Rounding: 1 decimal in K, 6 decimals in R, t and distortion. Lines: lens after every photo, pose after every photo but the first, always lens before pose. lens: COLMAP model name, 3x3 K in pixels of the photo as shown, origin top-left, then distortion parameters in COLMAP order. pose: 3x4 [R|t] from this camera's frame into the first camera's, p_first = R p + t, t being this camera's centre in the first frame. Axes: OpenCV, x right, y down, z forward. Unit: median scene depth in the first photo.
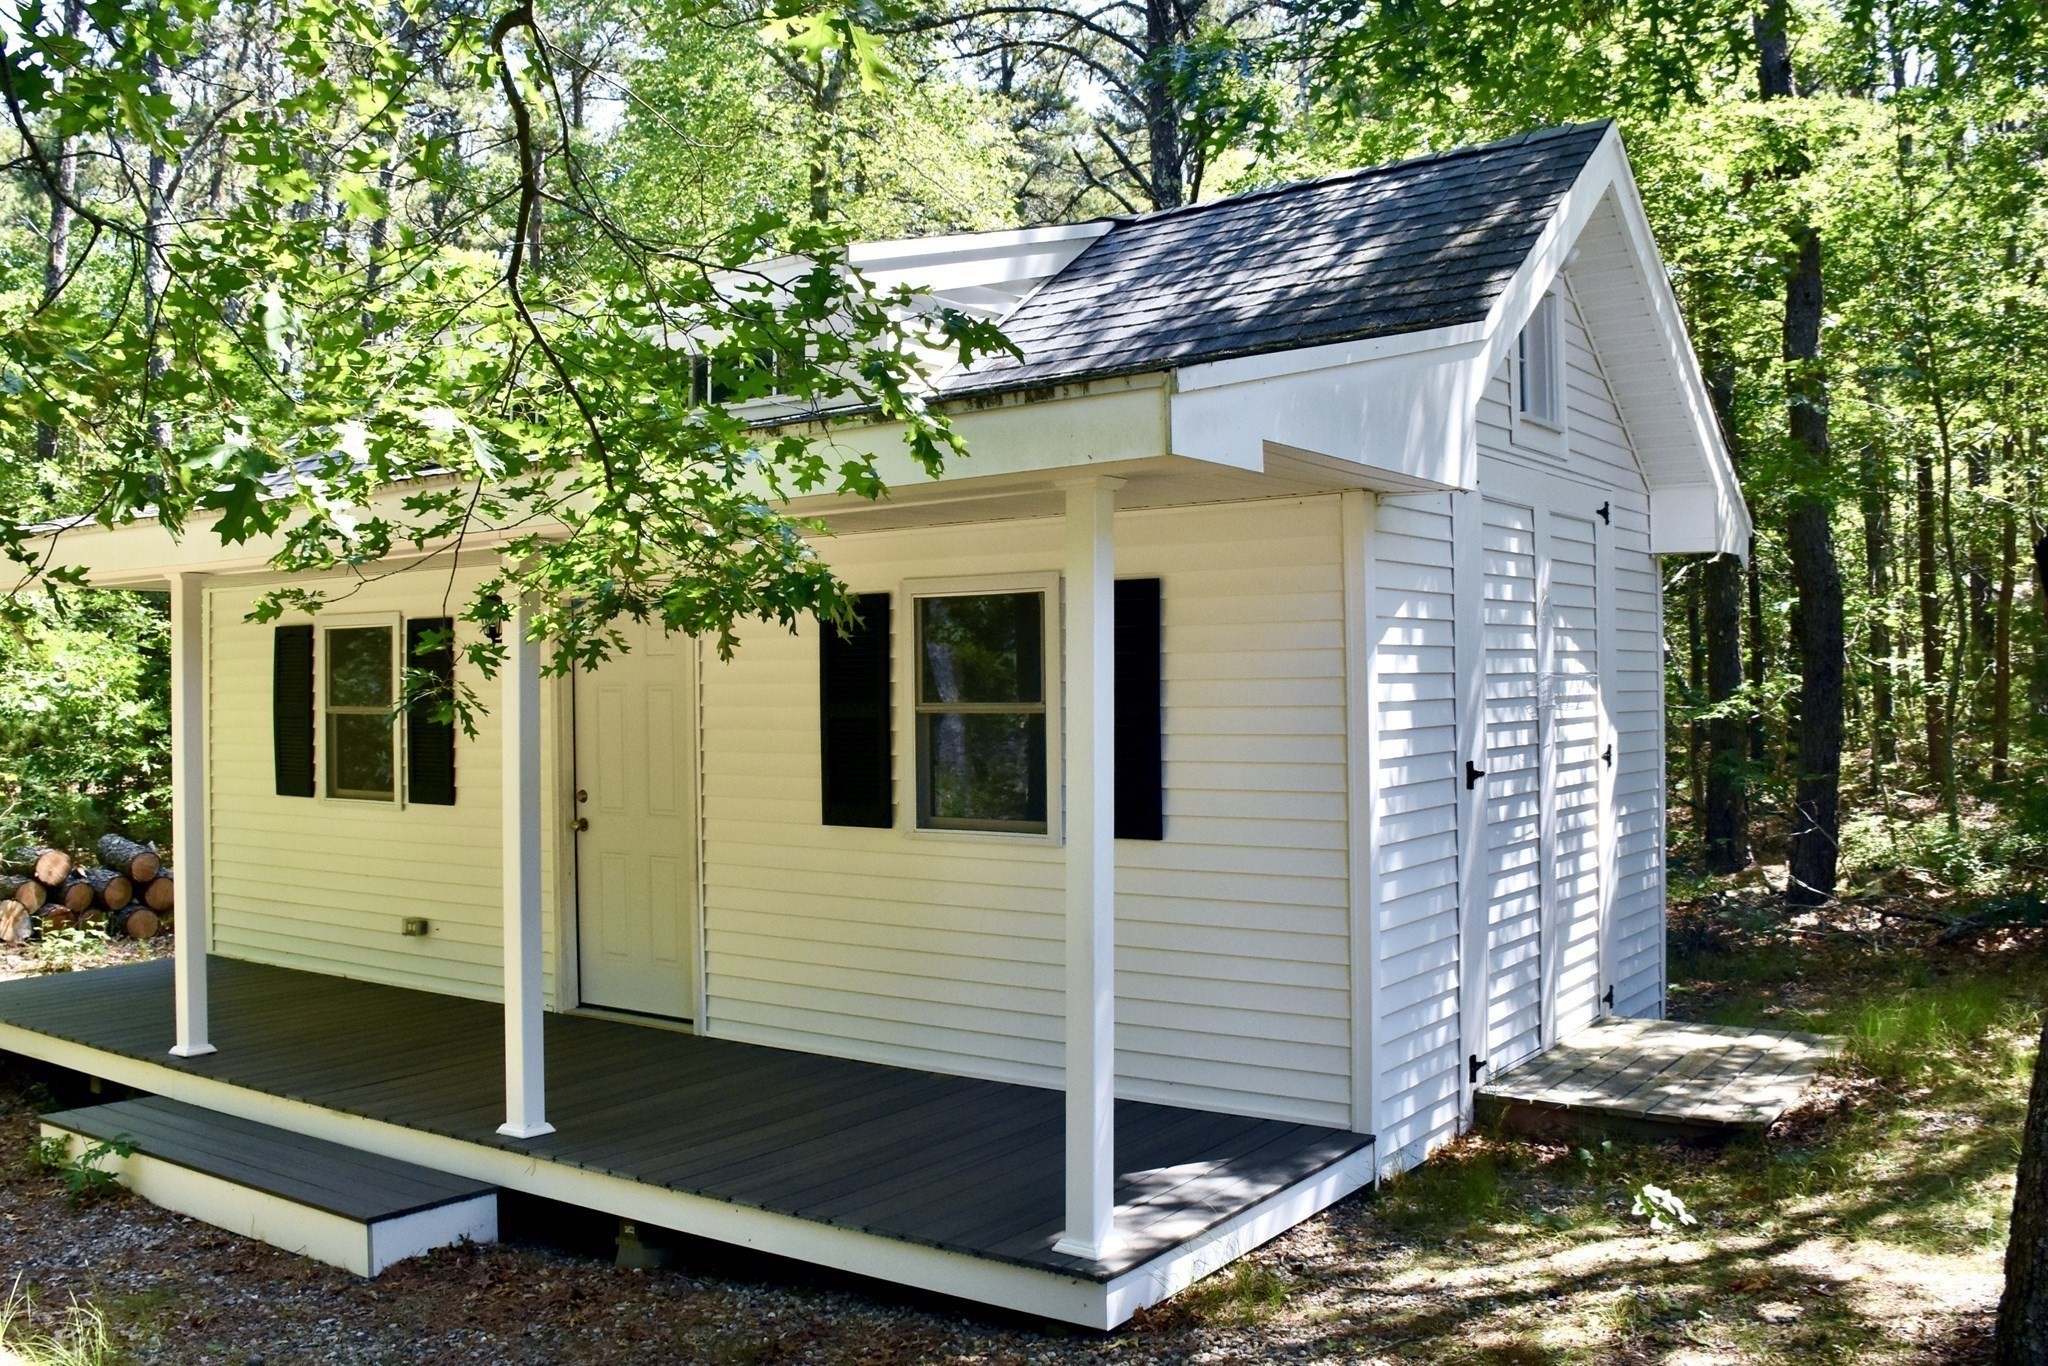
lens RADIAL K [[1779.0, 0, 1024.0], [0, 1779.0, 683.0], [0, 0, 1]] dist [-0.108643, -0.006251]
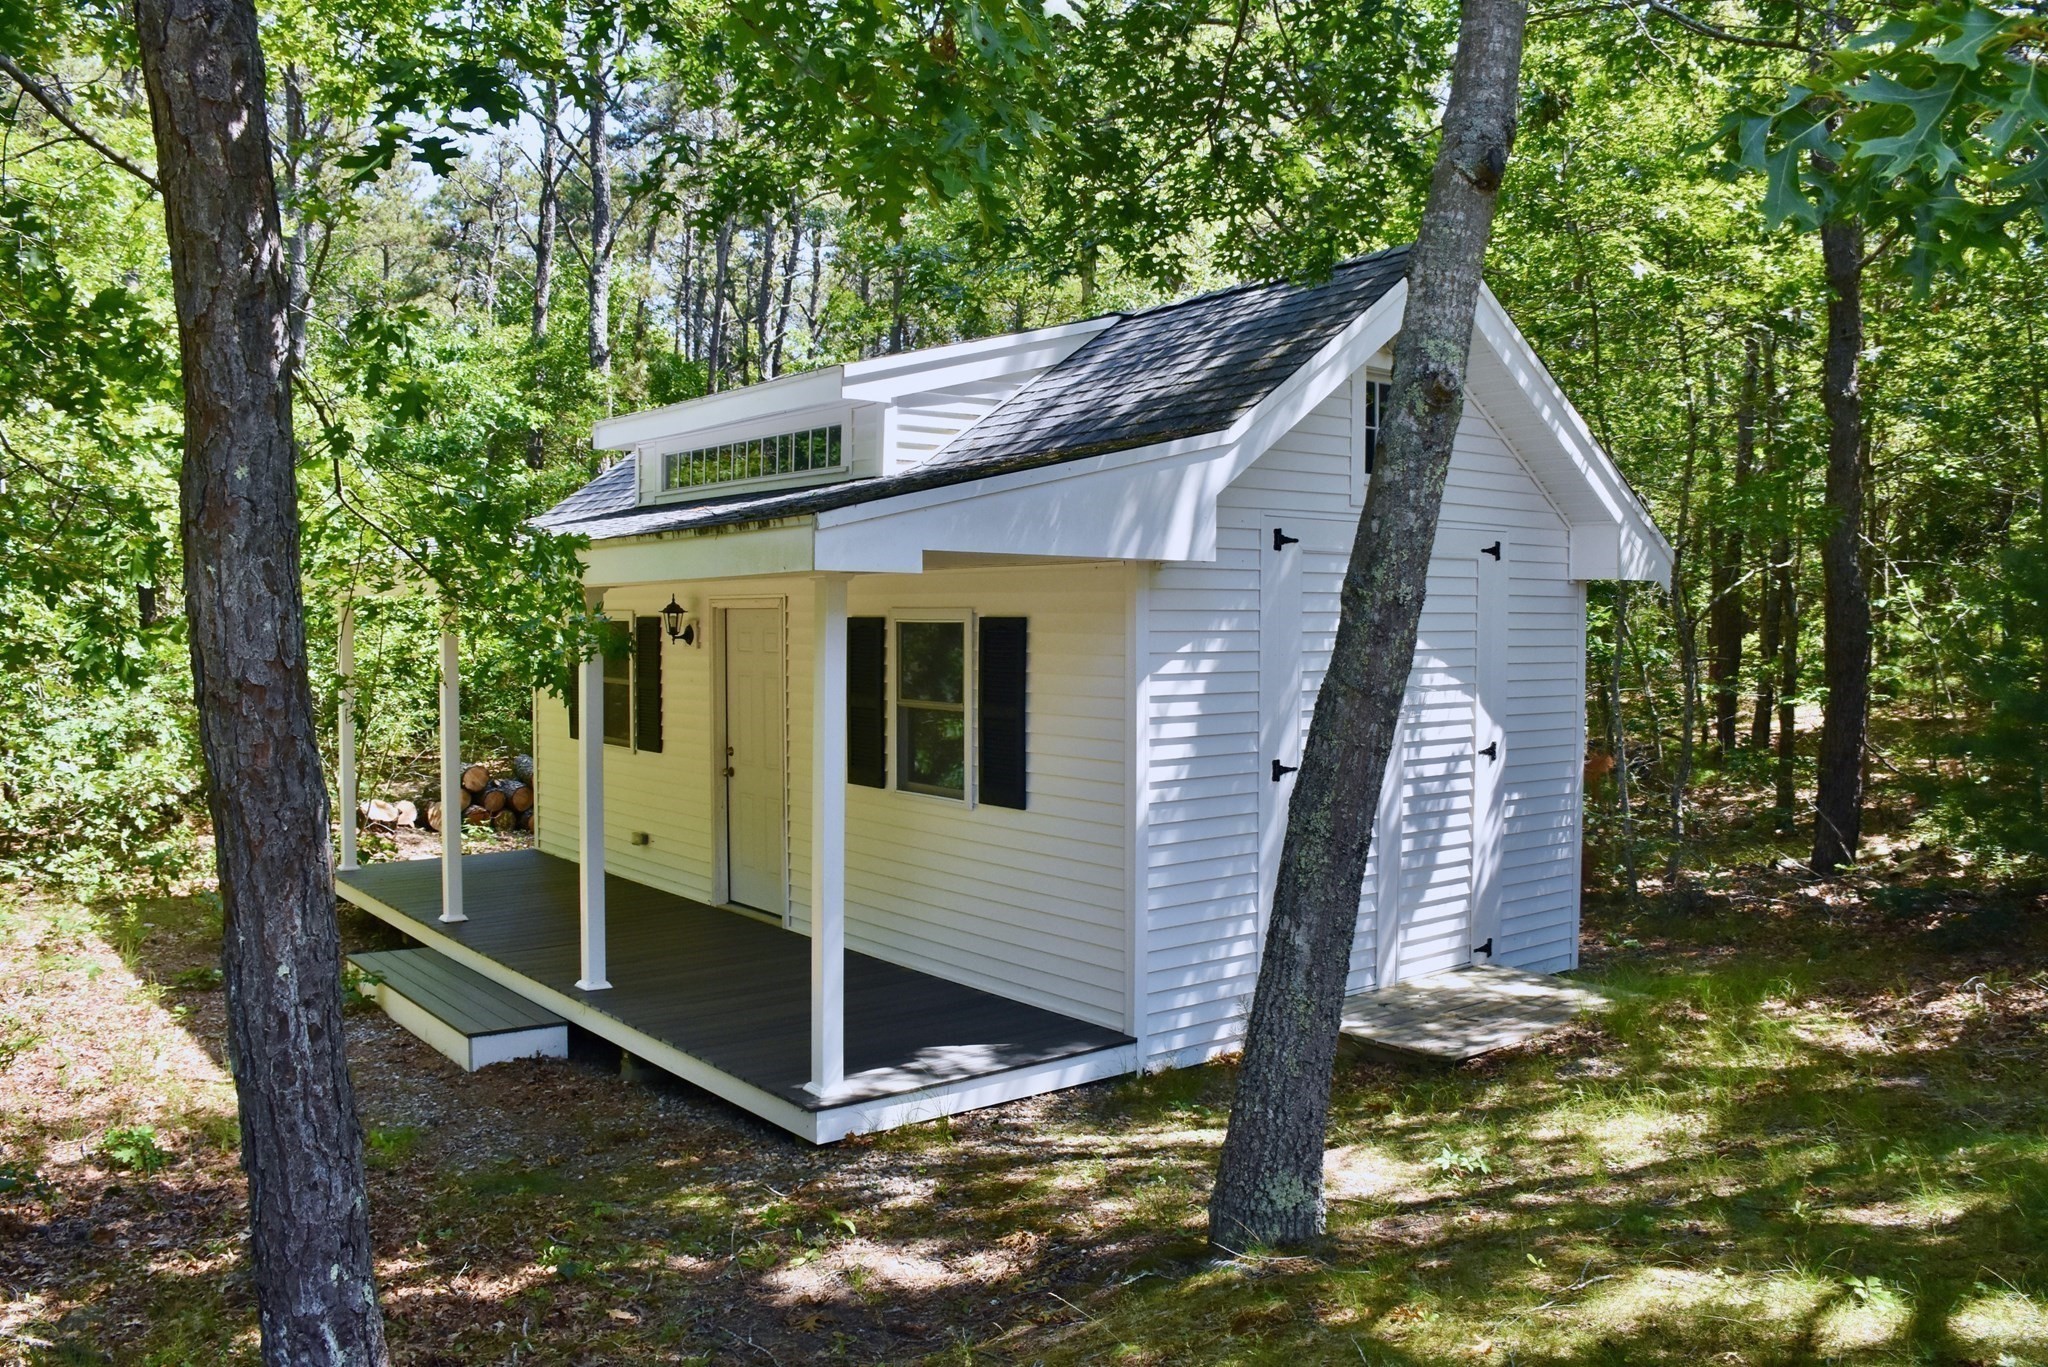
lens RADIAL K [[1573.3, 0, 1024.0], [0, 1573.3, 683.5], [0, 0, 1]] dist [-0.132194, 0.001741]
pose [[0.965086, 0.026170, -0.260623, 0.425827], [-0.015727, 0.998991, 0.042073, -0.064586], [0.261461, -0.036505, 0.964524, -0.170313]]
